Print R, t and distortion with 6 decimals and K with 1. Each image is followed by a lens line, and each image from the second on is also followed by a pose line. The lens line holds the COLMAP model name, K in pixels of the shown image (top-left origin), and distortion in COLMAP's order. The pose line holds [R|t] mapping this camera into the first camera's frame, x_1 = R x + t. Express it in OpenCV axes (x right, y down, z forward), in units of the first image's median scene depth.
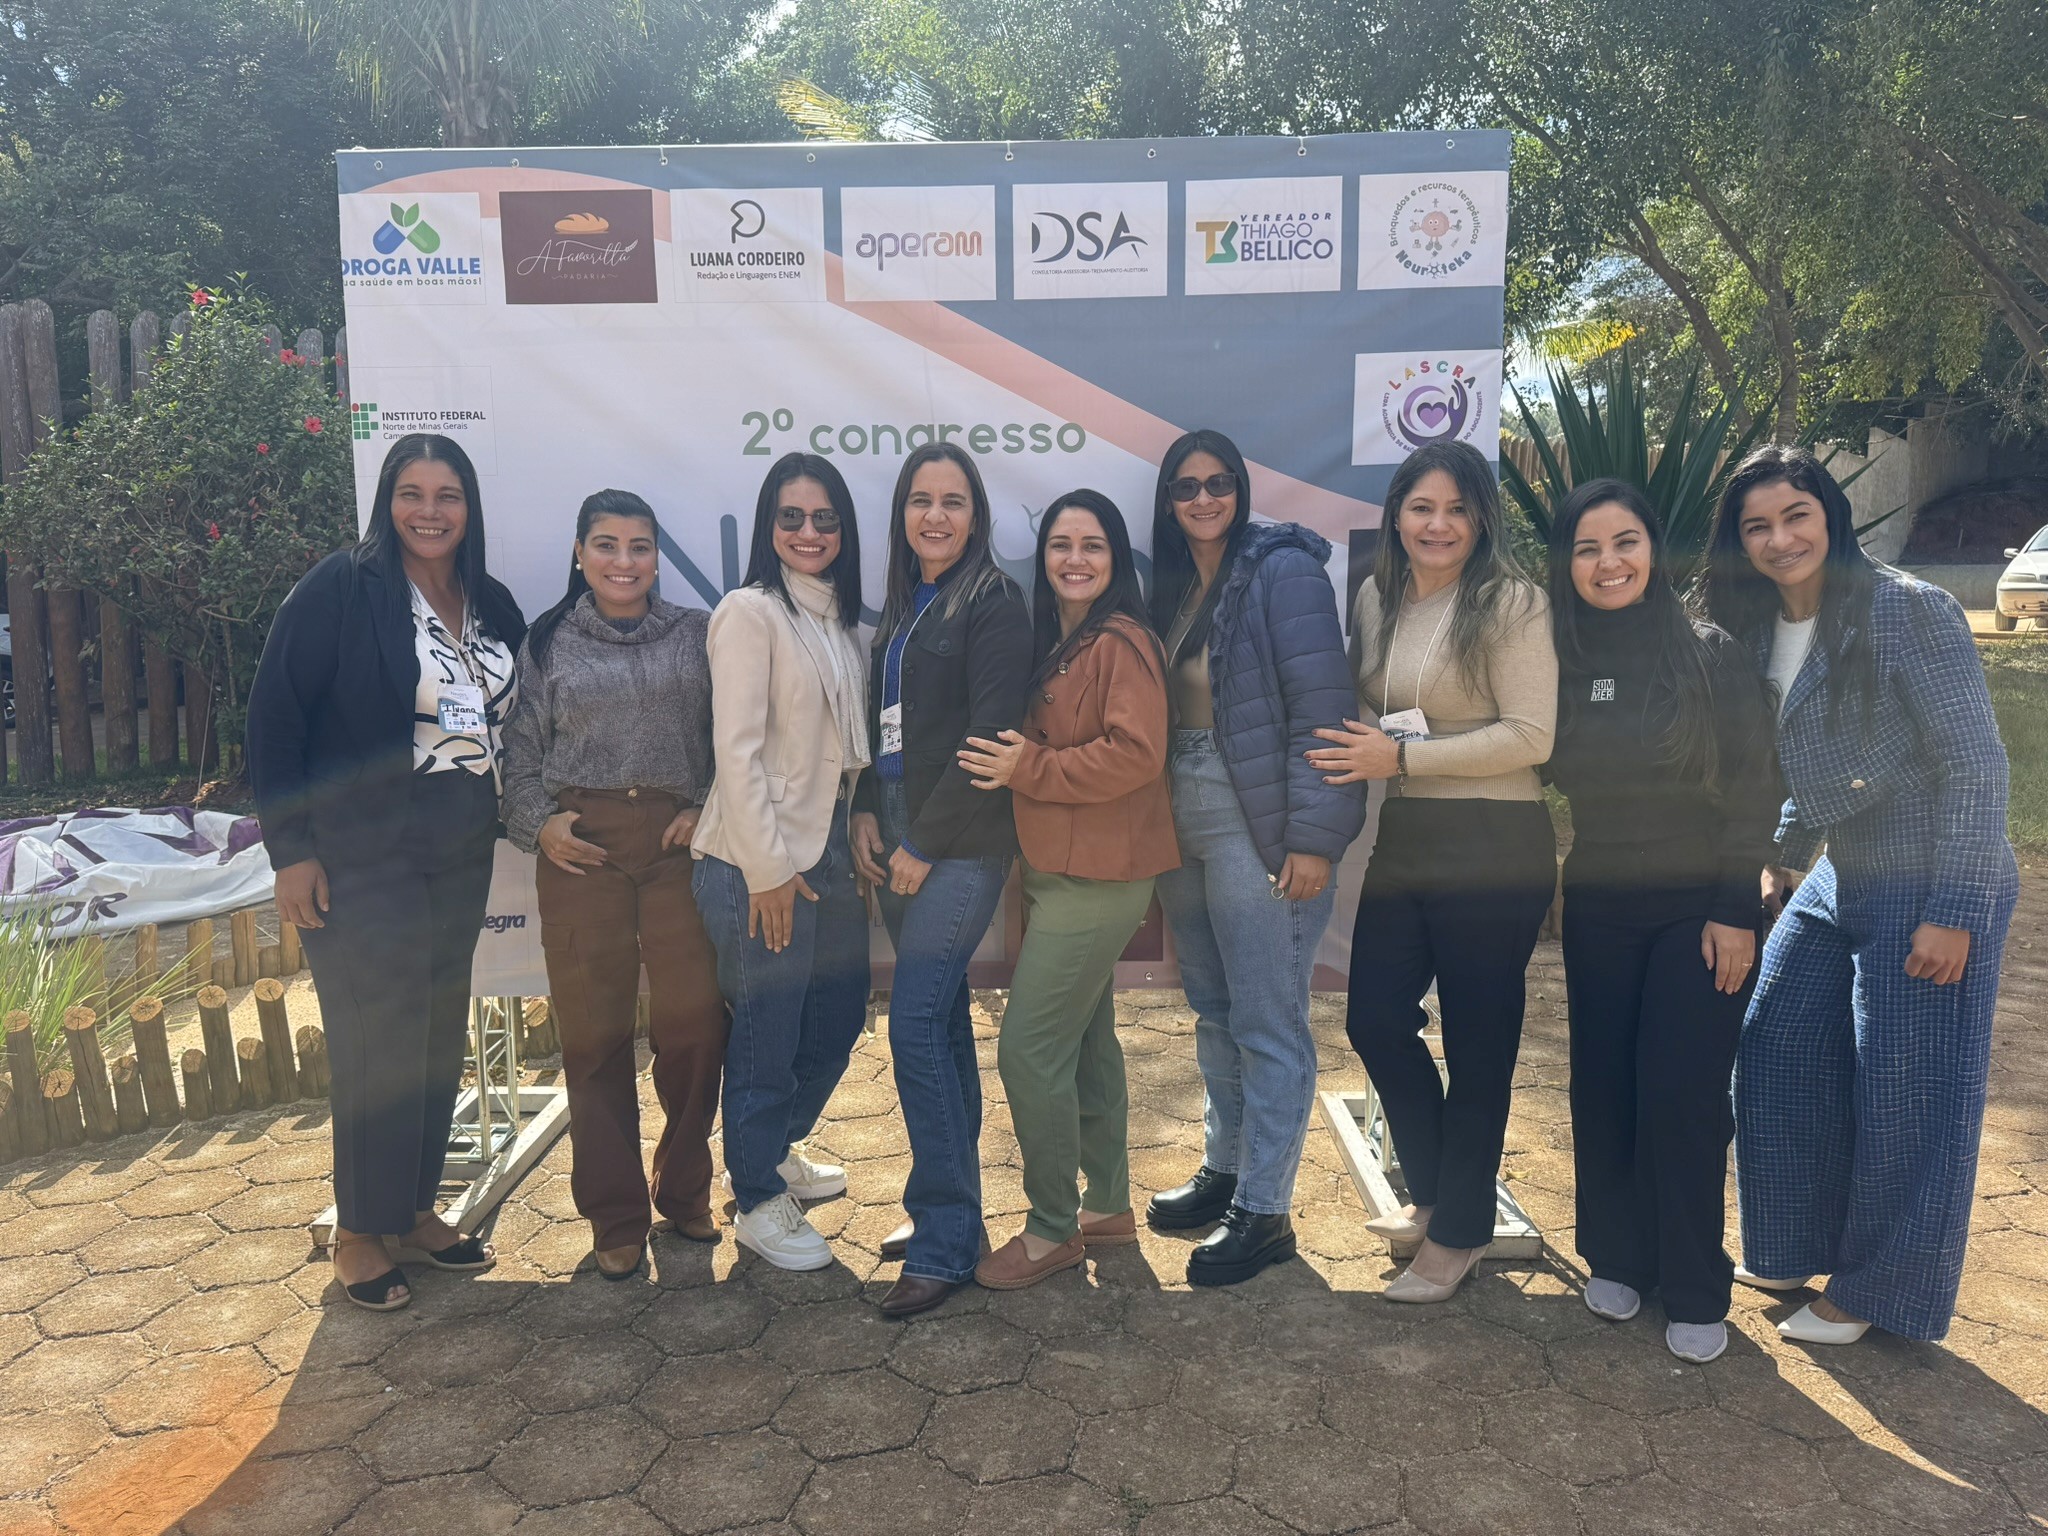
lens RADIAL K [[1420.5, 0, 1027.5], [0, 1420.5, 762.1], [0, 0, 1]] dist [0.023848, -0.019686]
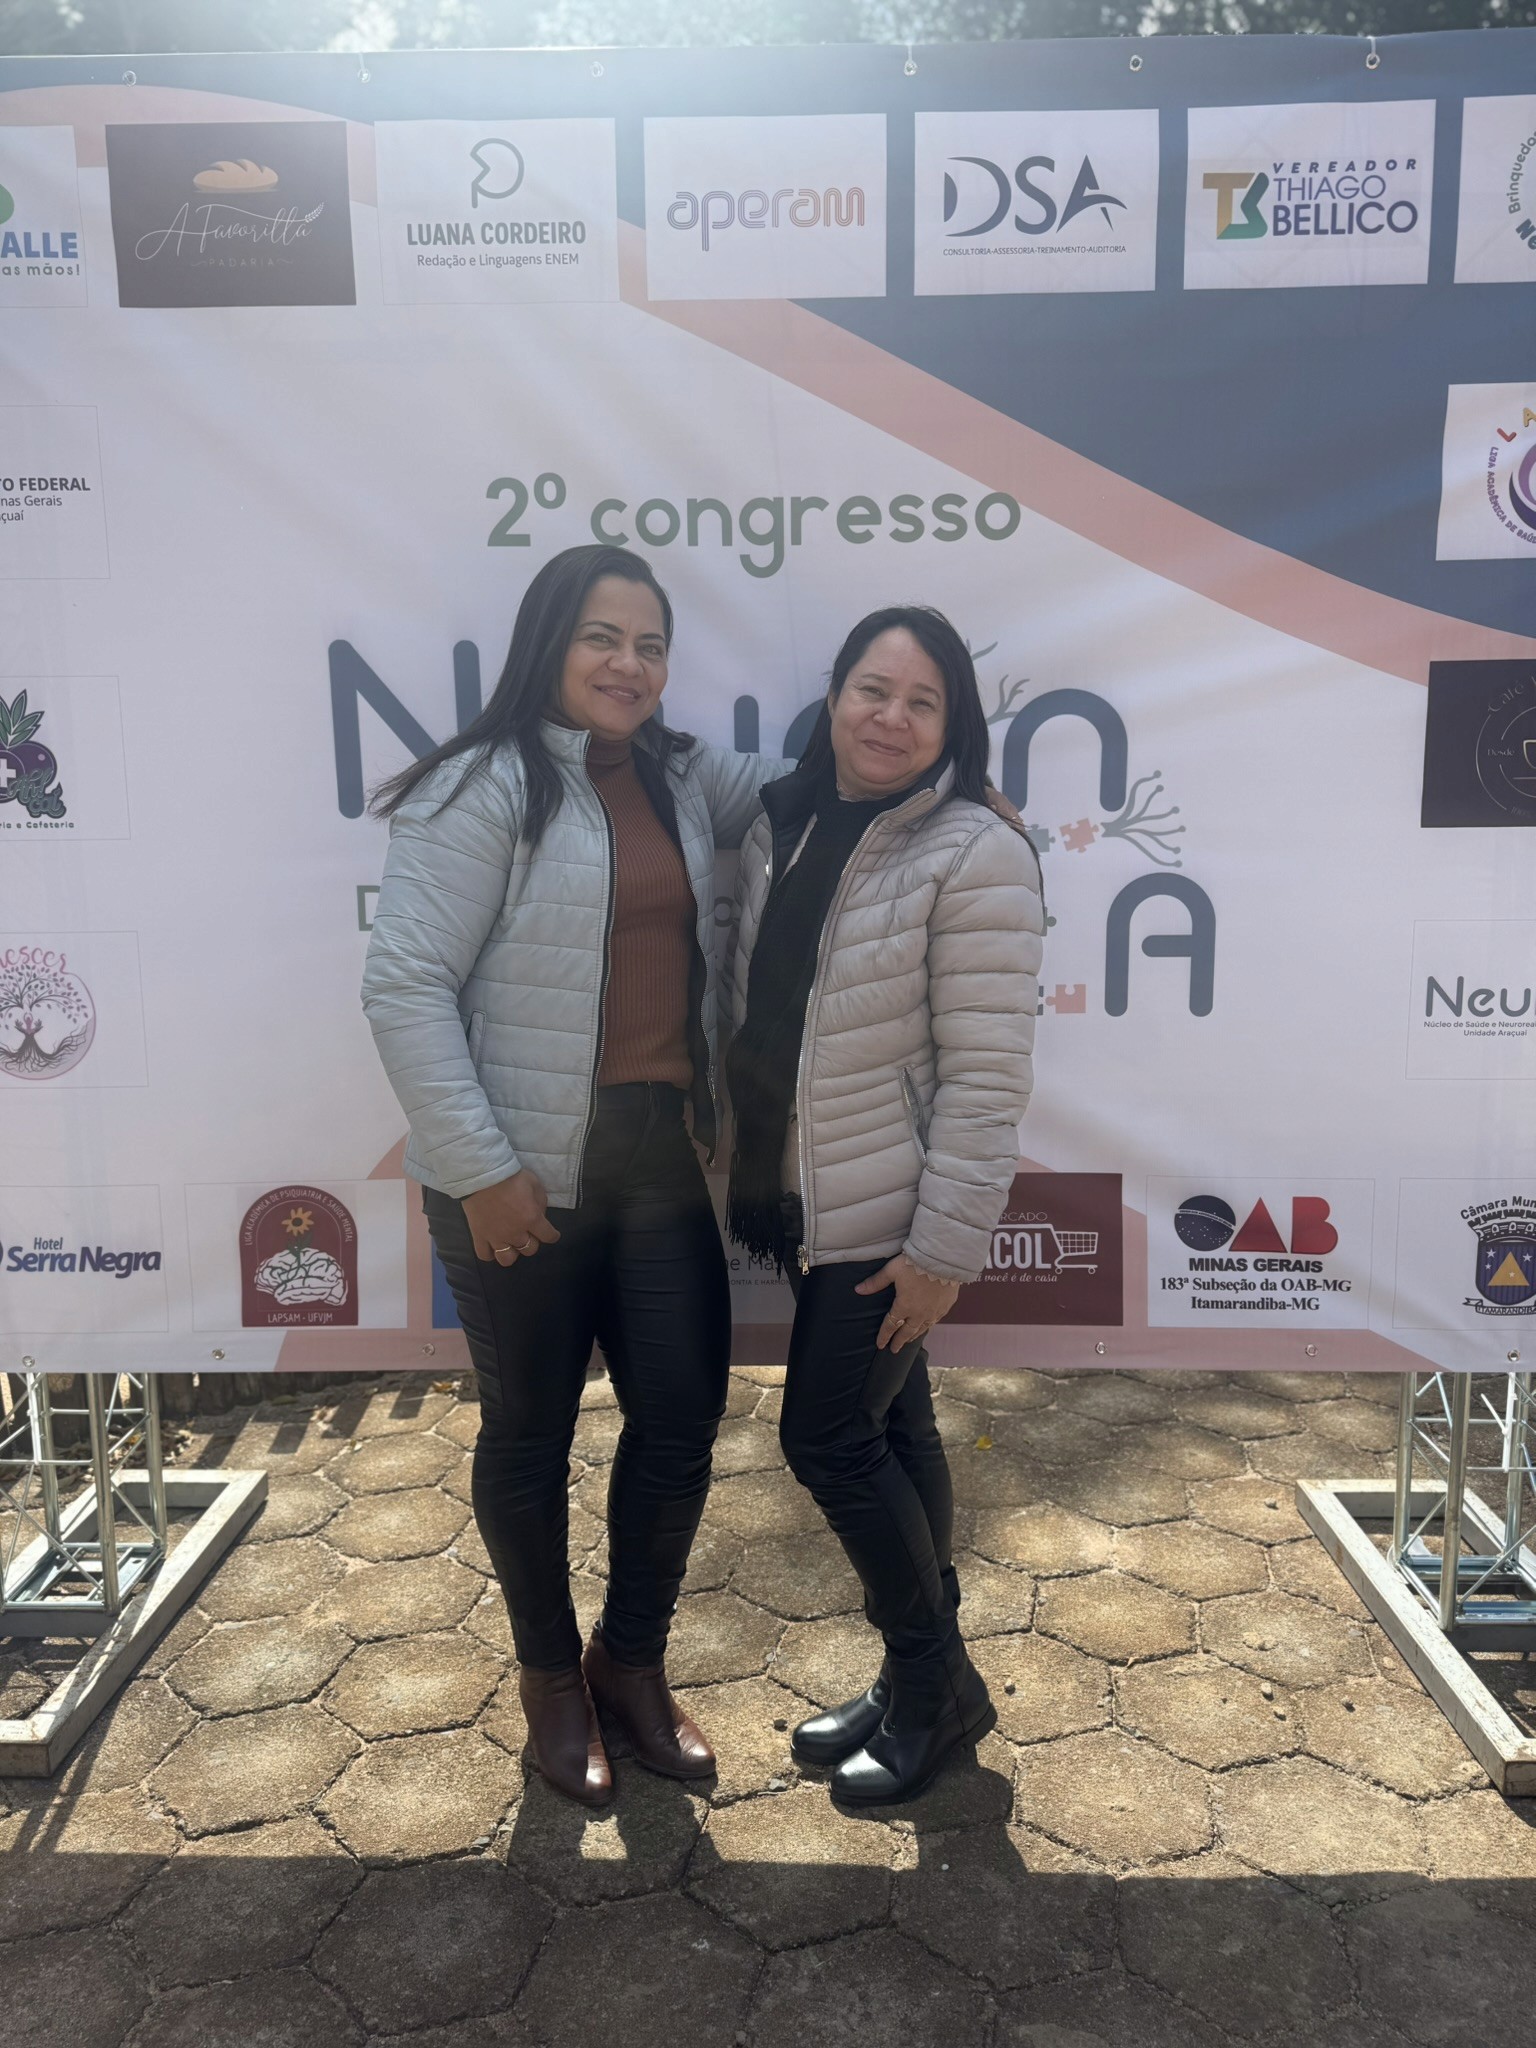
lens RADIAL K [[1401.5, 0, 768.0], [0, 1401.5, 1024.0], [0, 0, 1]] dist [0.007781, -0.007483]
pose [[0.999982, 0.000109, 0.005954, -0.079178], [-0.000189, 0.999911, 0.013308, -0.008216], [-0.005953, -0.013309, 0.999894, 0.369959]]
